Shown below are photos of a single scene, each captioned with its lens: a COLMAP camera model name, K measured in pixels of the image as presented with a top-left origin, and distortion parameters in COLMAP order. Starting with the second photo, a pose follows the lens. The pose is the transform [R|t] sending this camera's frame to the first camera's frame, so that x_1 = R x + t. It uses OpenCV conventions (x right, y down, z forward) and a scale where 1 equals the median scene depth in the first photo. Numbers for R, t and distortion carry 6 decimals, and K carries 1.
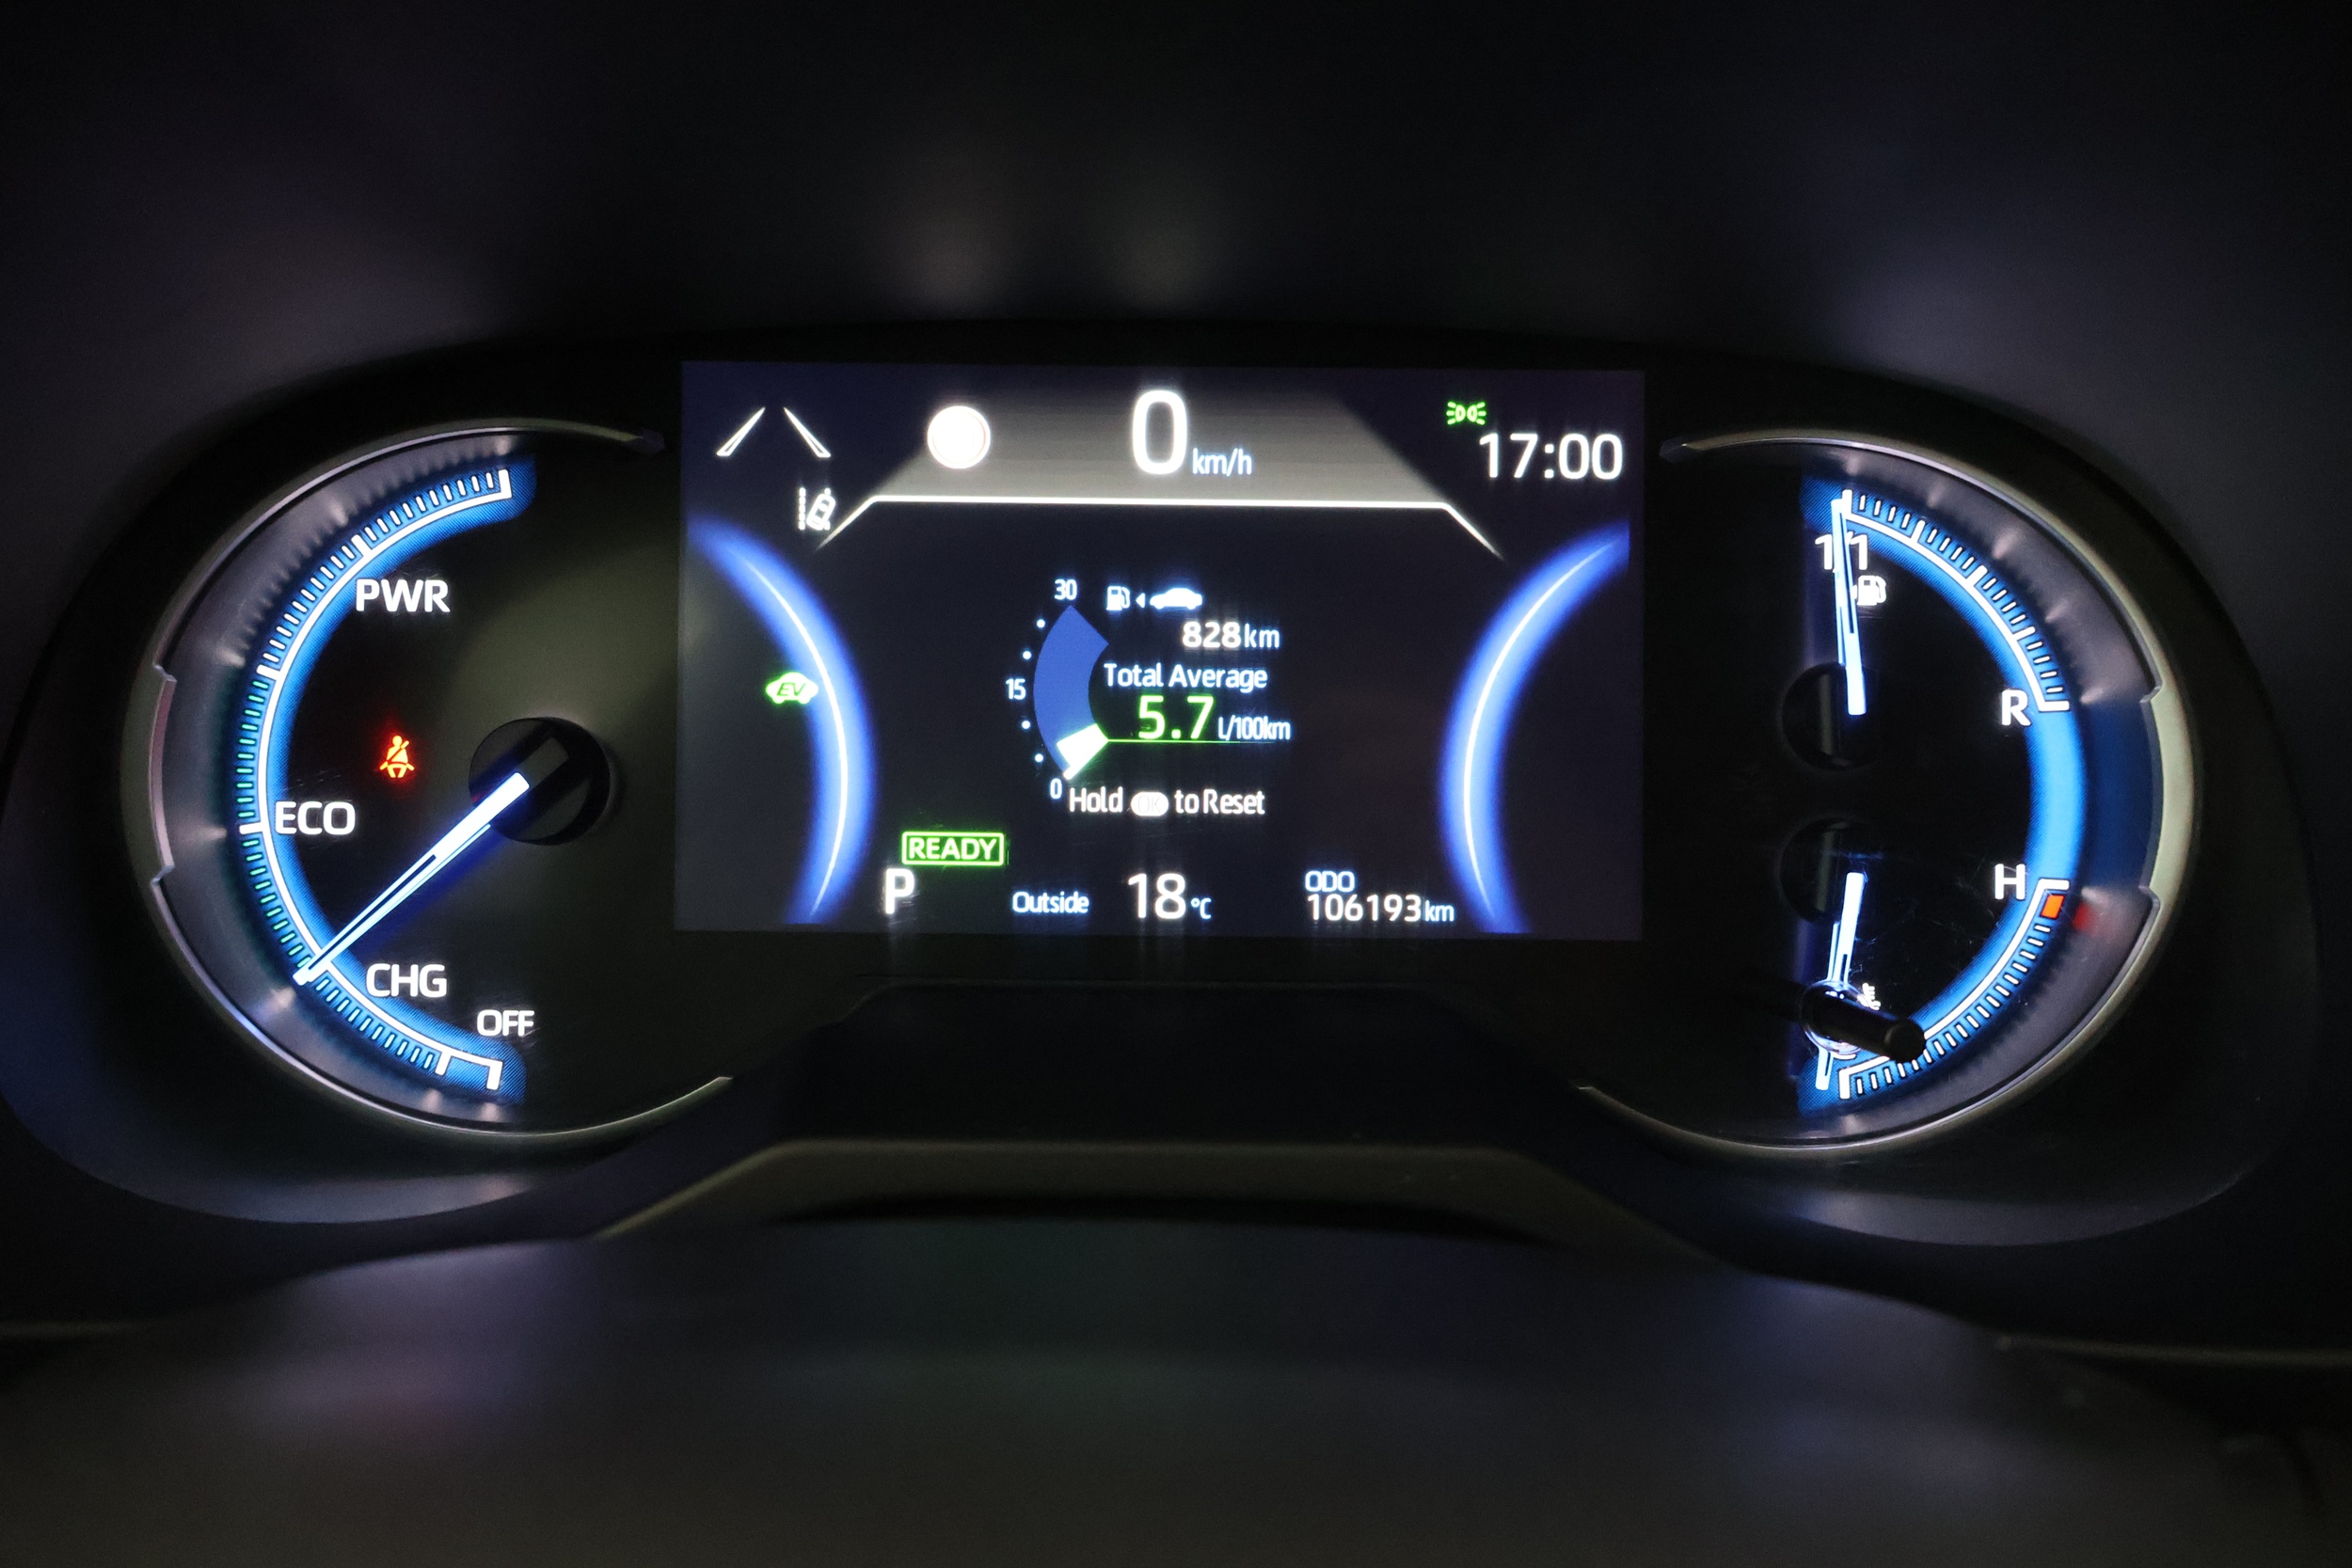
lens RADIAL K [[1979.2, 0, 1169.5], [0, 1979.2, 788.3], [0, 0, 1]] dist [0.009478, -0.014306]
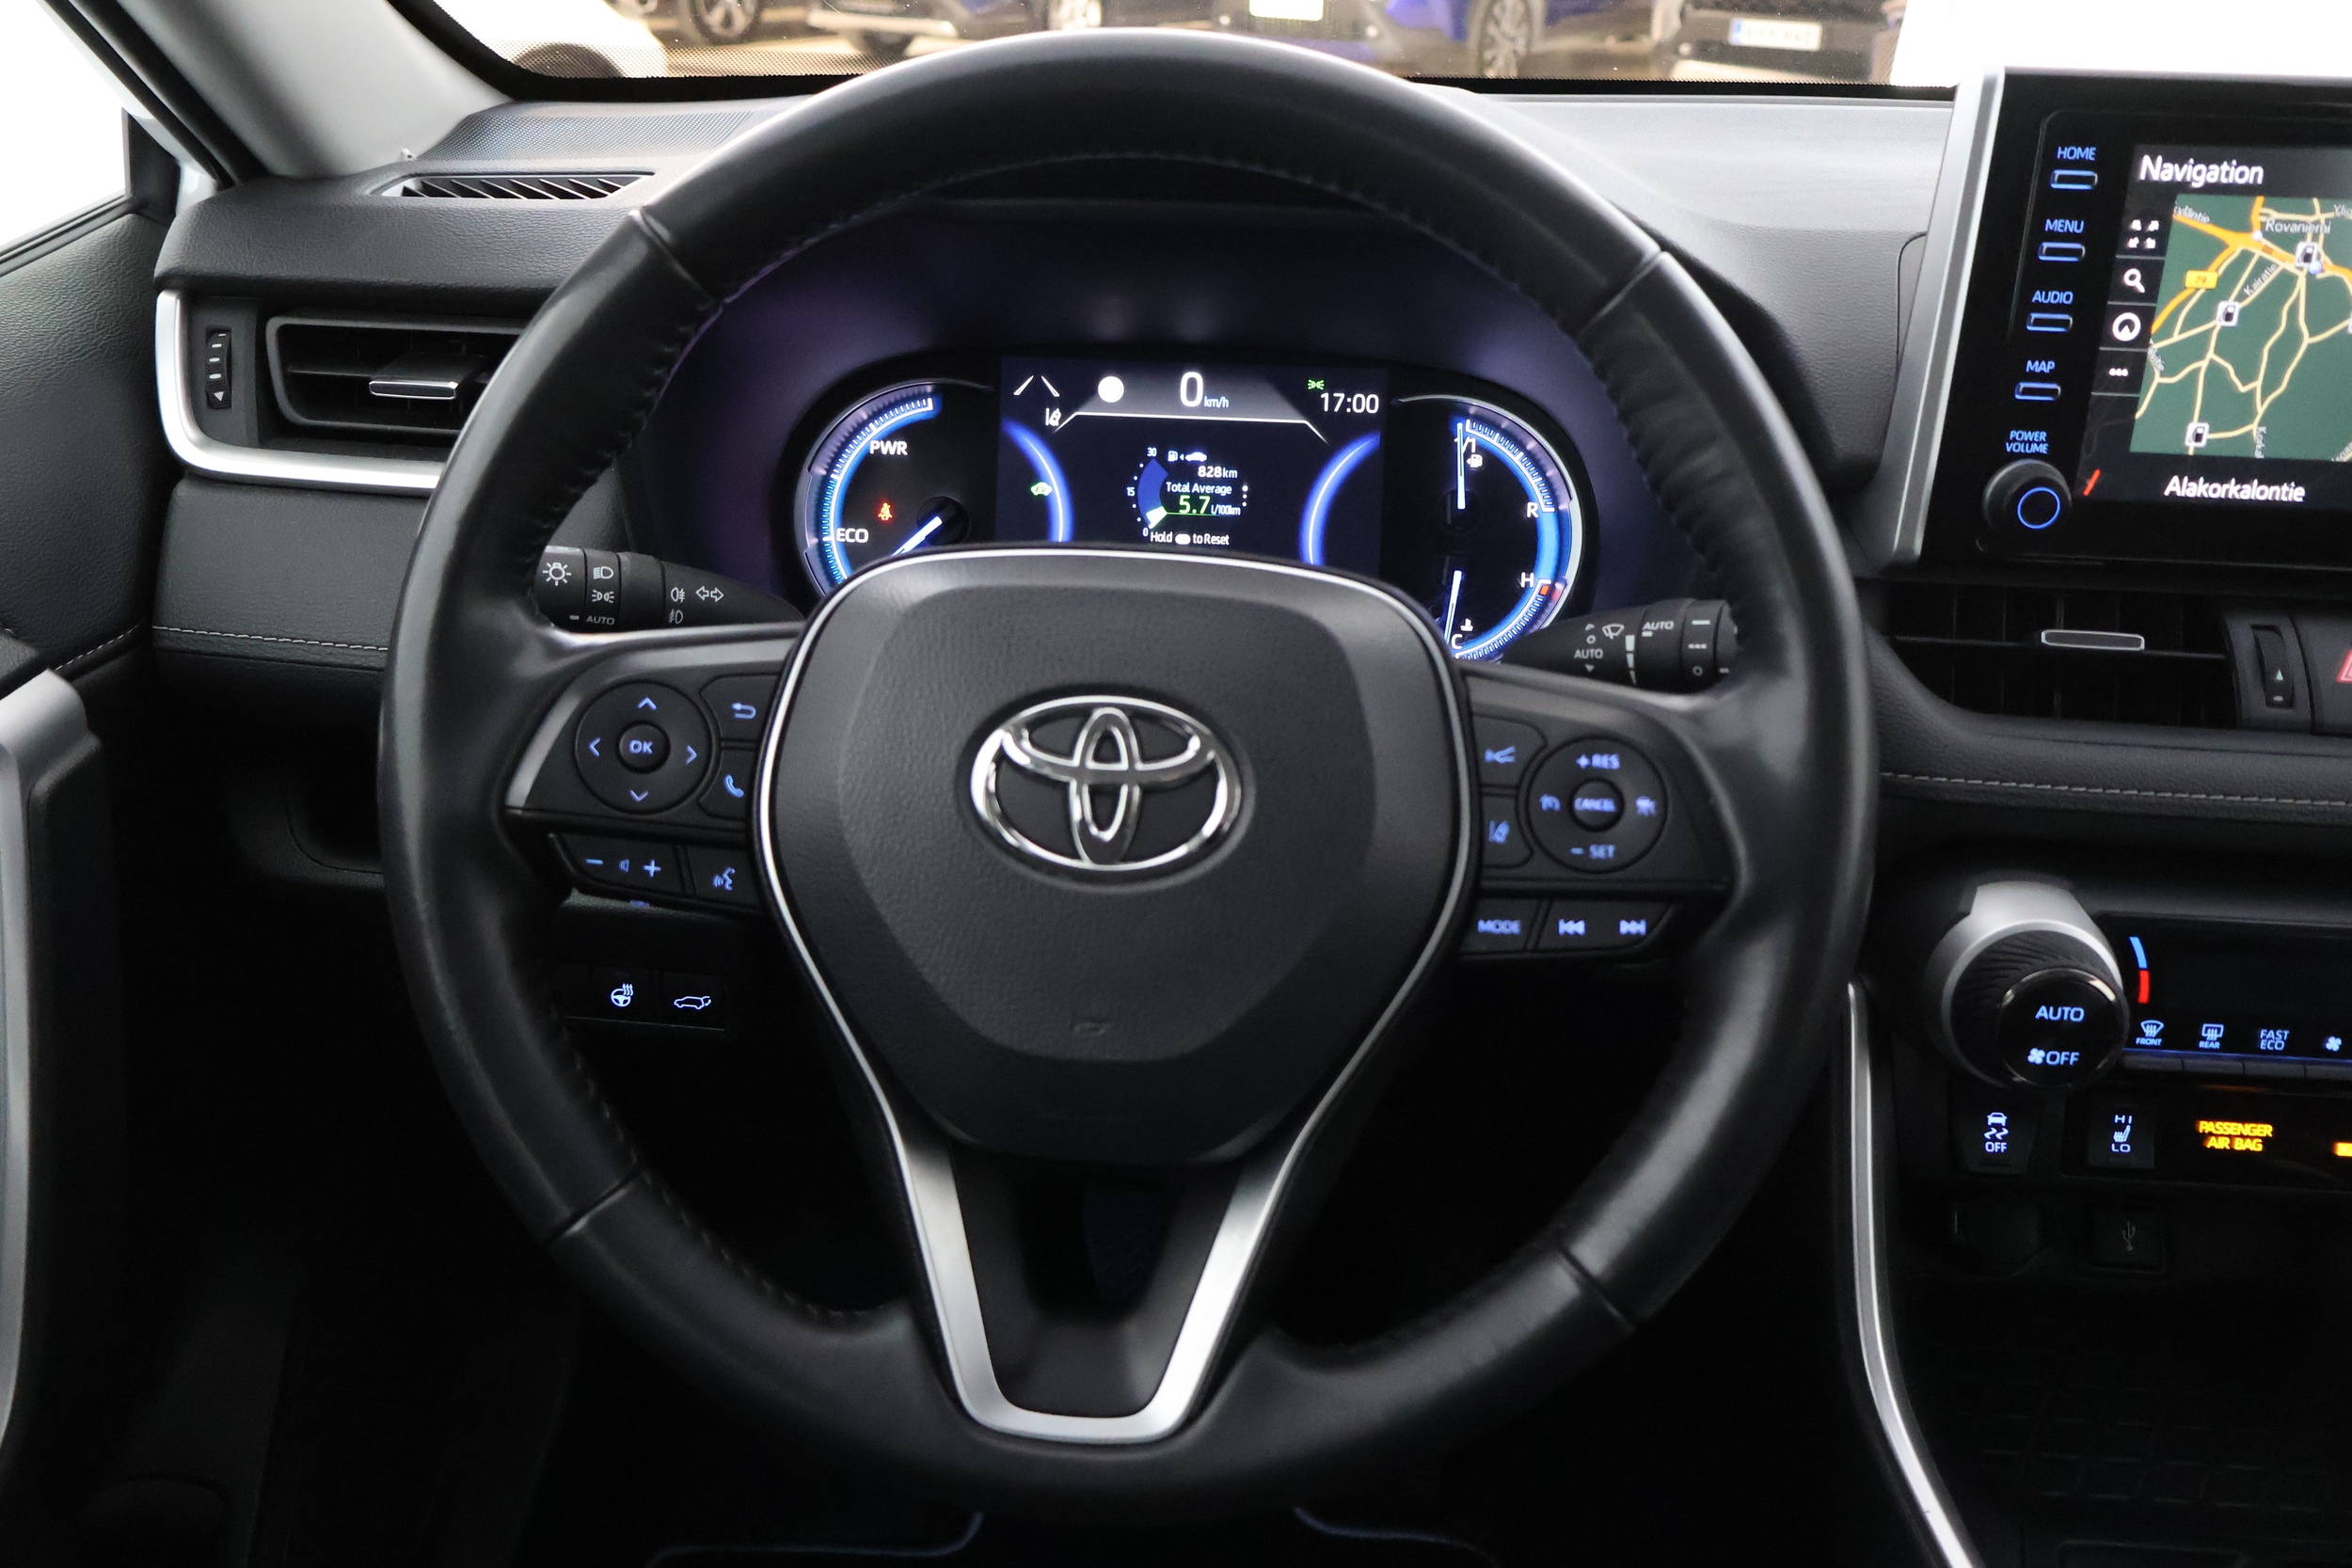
lens RADIAL K [[1979.2, 0, 1175.6], [0, 1979.2, 779.7], [0, 0, 1]] dist [0.009478, -0.014306]
pose [[0.998422, 0.033393, -0.045153, 0.103786], [-0.031871, 0.998913, 0.034014, 0.226360], [0.046239, -0.032521, 0.998401, -1.504005]]
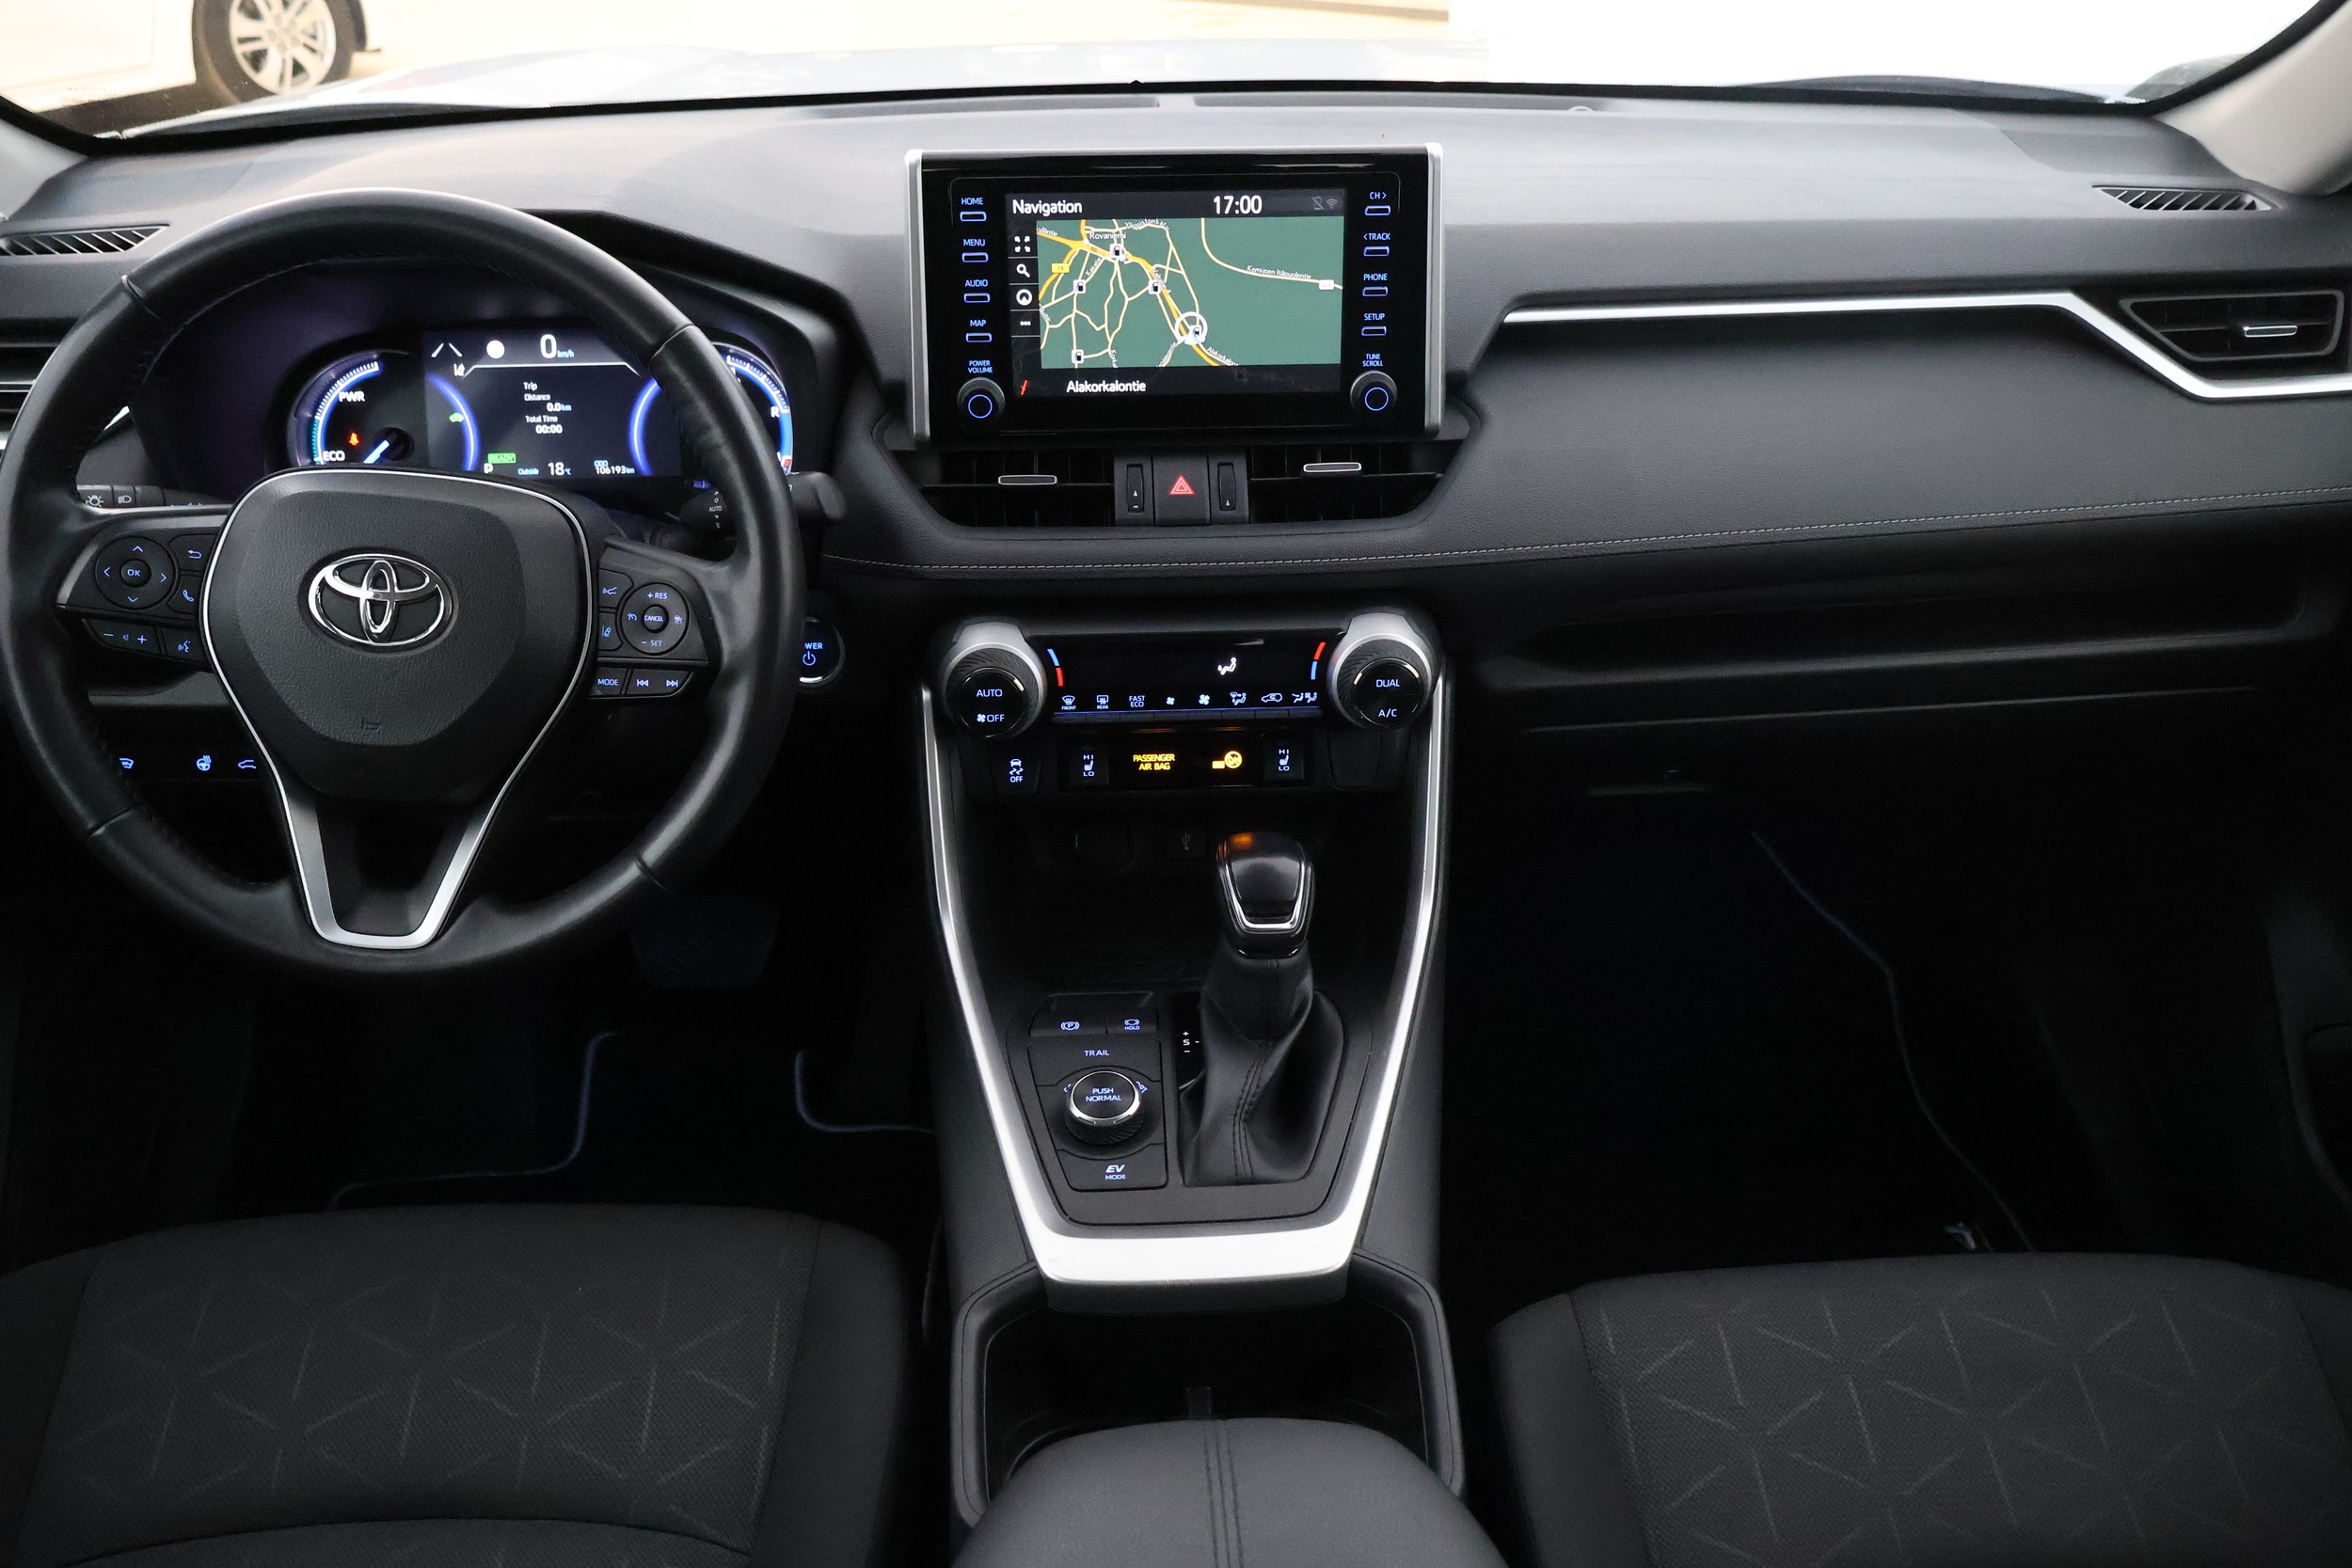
lens RADIAL K [[1979.2, 0, 1159.9], [0, 1979.2, 782.8], [0, 0, 1]] dist [0.009478, -0.014306]
pose [[0.998705, -0.040468, 0.030836, 1.026153], [0.036545, 0.992267, 0.118622, 0.246997], [-0.035398, -0.117341, 0.992461, -2.949105]]
